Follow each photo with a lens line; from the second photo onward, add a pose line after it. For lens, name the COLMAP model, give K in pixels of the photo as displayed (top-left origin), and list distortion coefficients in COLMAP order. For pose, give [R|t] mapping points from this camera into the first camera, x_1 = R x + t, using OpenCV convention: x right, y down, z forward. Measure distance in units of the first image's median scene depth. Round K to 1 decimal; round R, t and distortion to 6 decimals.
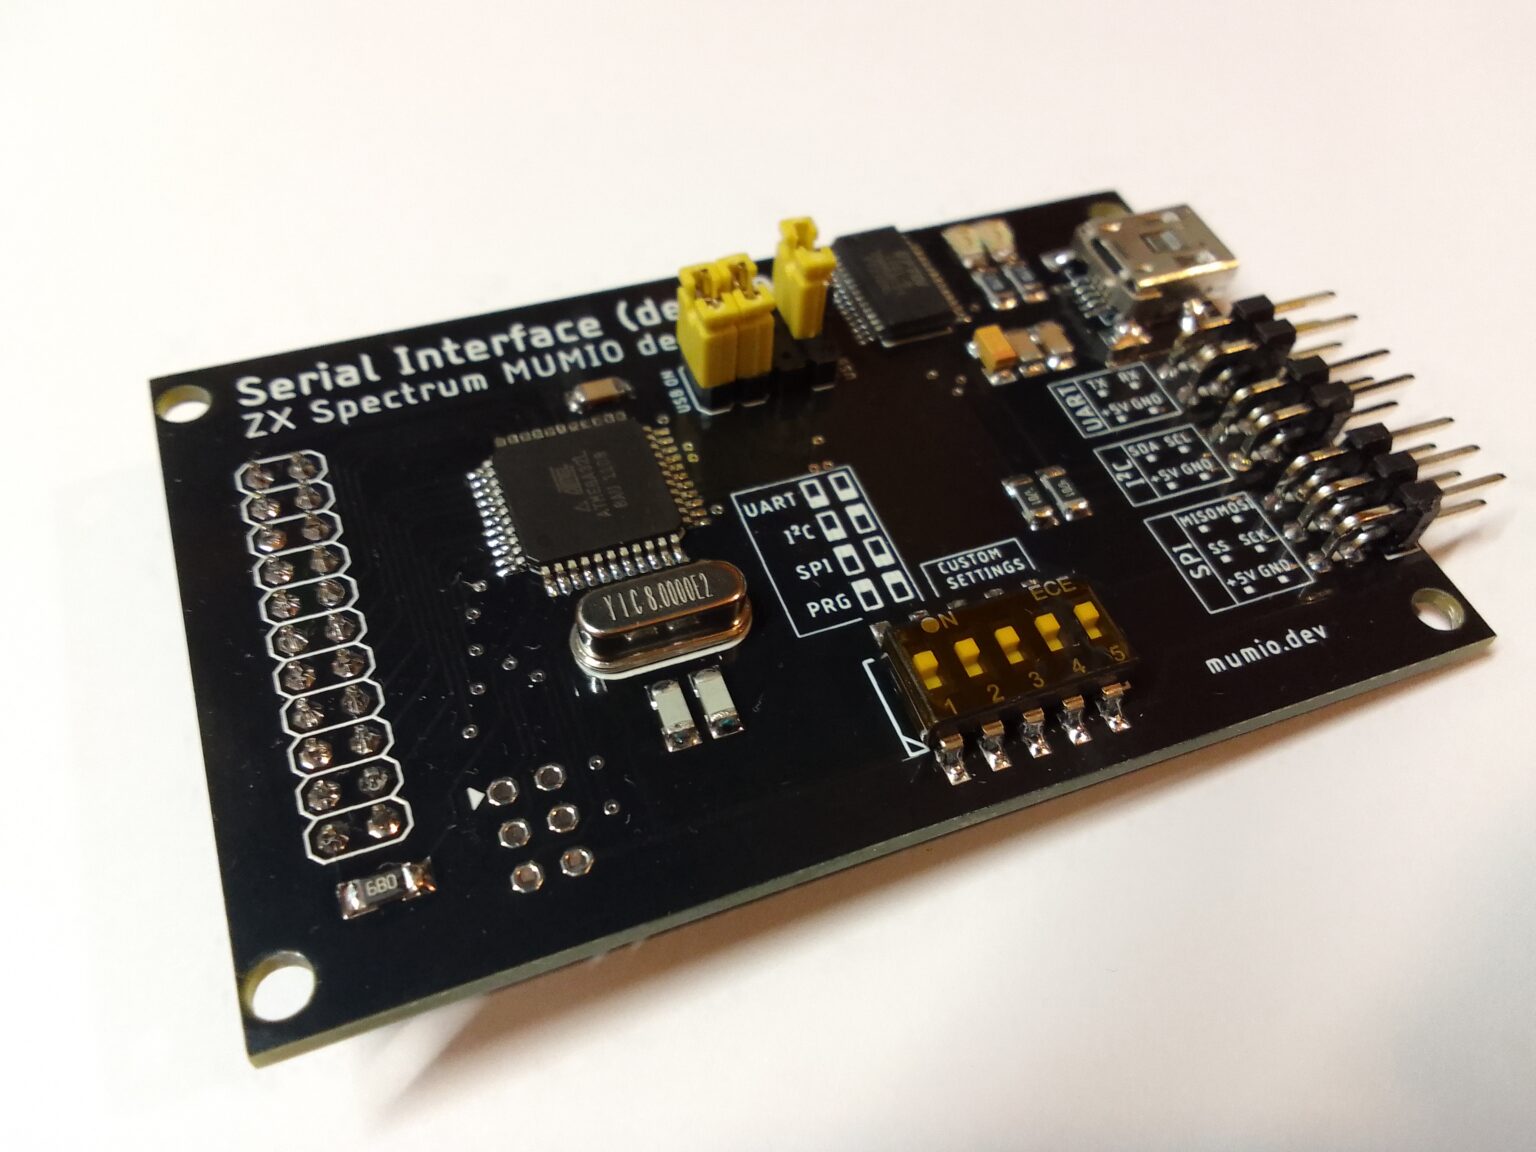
lens RADIAL K [[1251.9, 0, 770.4], [0, 1251.9, 581.8], [0, 0, 1]] dist [0.083308, -0.167416]
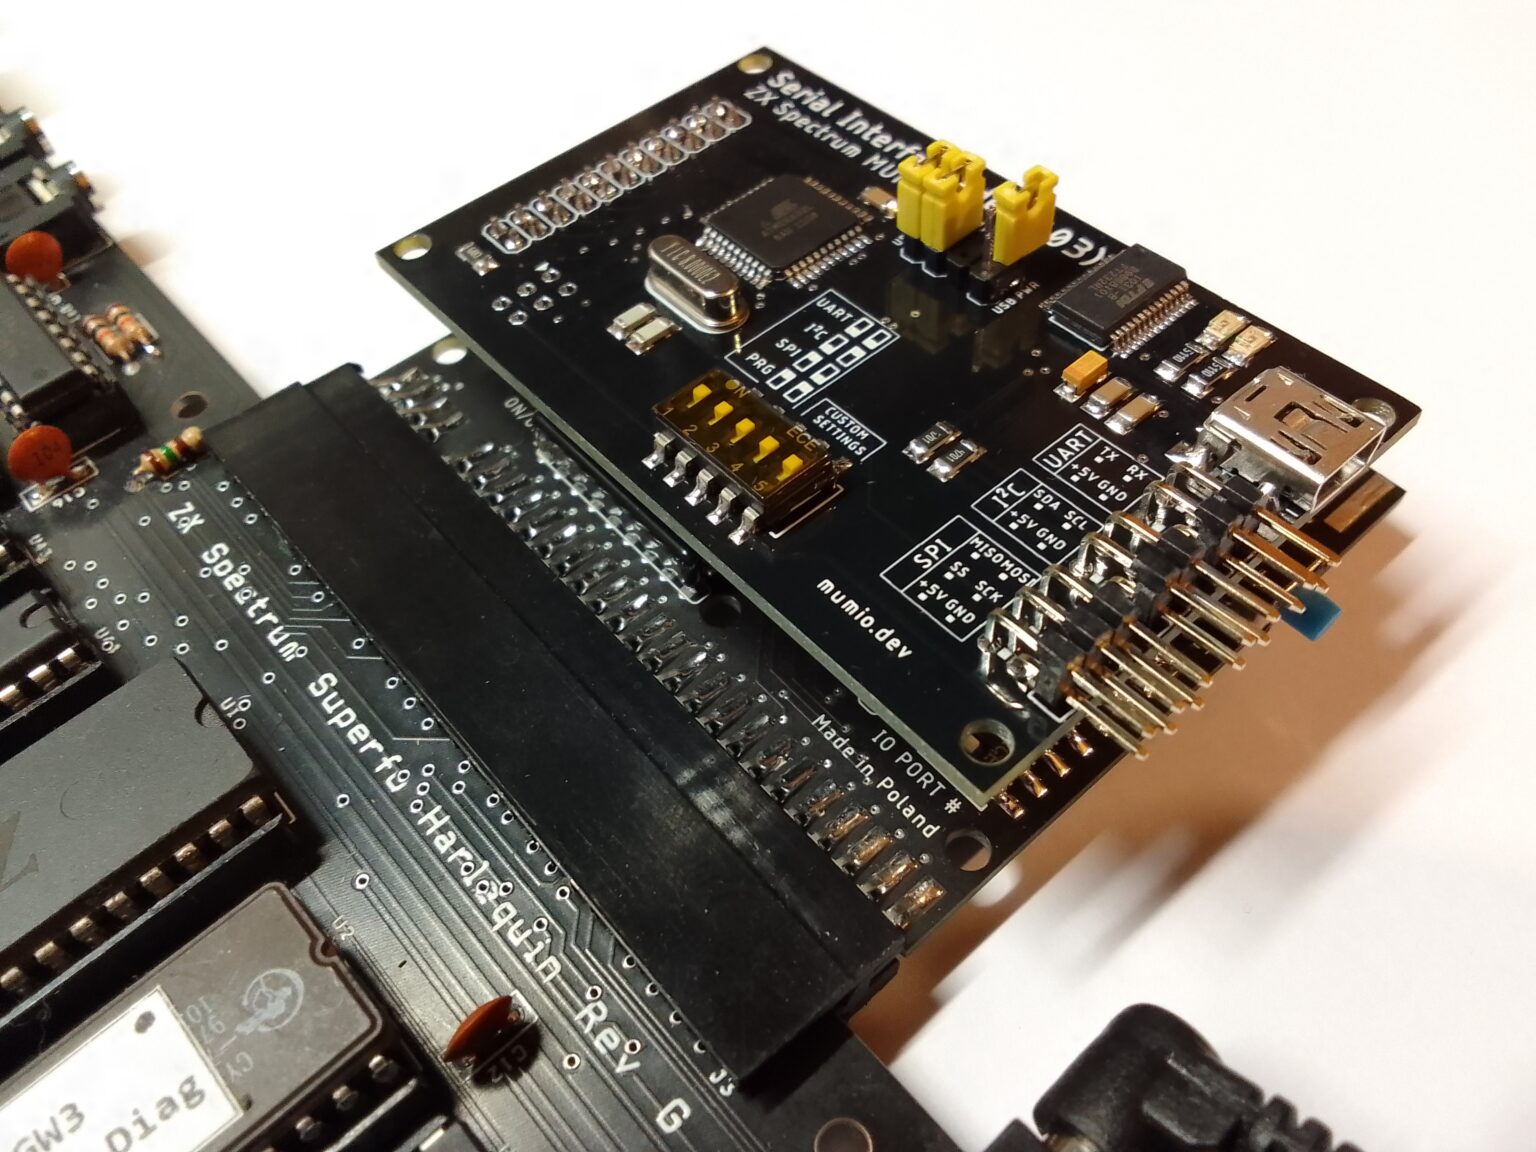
lens RADIAL K [[1251.9, 0, 770.4], [0, 1251.9, 581.8], [0, 0, 1]] dist [0.083308, -0.167416]
pose [[0.327149, 0.688234, -0.647540, 1.004551], [-0.694849, 0.639612, 0.328758, -0.260662], [0.640437, 0.342389, 0.687467, 0.159021]]
